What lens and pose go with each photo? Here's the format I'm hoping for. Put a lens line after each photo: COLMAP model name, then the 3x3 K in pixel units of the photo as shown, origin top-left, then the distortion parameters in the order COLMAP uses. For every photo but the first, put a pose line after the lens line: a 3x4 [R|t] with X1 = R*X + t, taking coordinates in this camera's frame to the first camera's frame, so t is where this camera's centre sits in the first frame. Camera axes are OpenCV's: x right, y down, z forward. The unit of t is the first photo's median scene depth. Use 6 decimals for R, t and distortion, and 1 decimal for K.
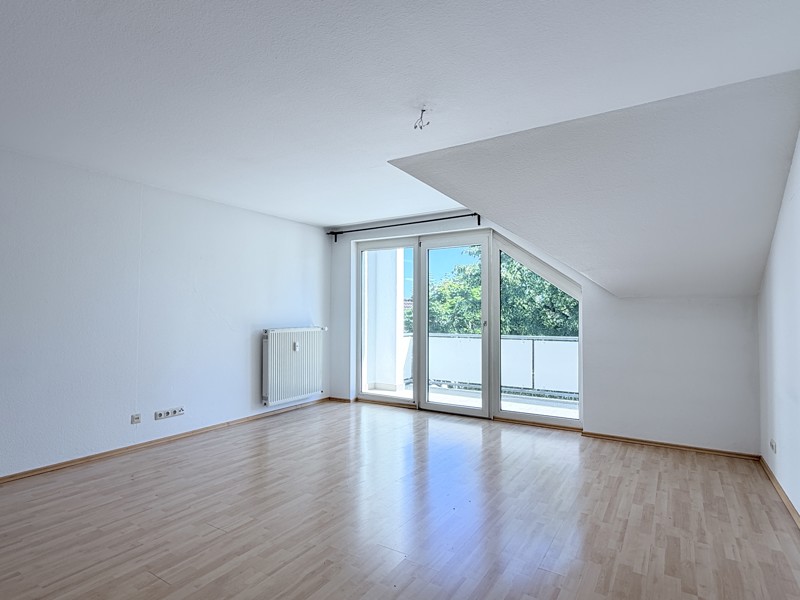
lens RADIAL K [[443.0, 0, 400.2], [0, 443.0, 304.5], [0, 0, 1]] dist [-0.001680, 0.000852]
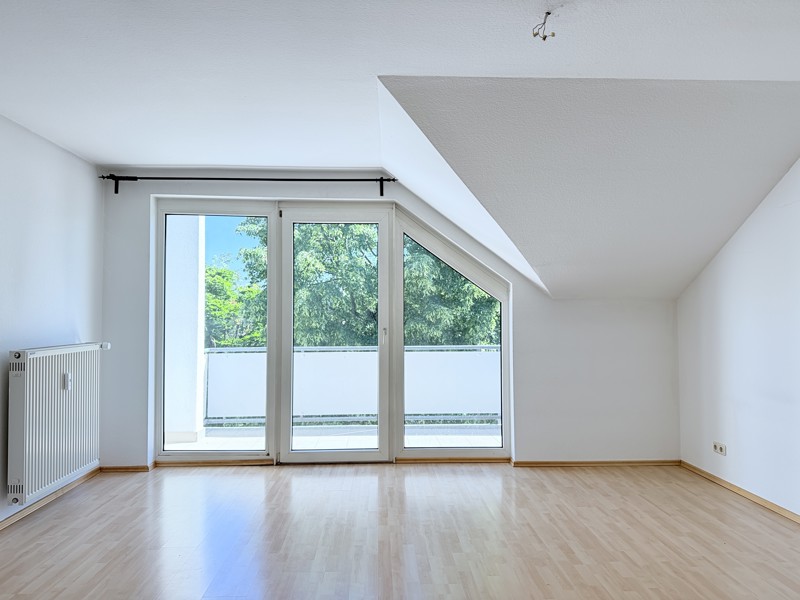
lens RADIAL K [[566.9, 0, 400.0], [0, 566.9, 300.0], [0, 0, 1]] dist [0.089929, -0.111420]
pose [[0.819143, 0.015363, 0.573384, -0.325564], [-0.008903, 0.999861, -0.014072, 0.004464], [-0.573520, 0.006422, 0.819166, 0.218897]]
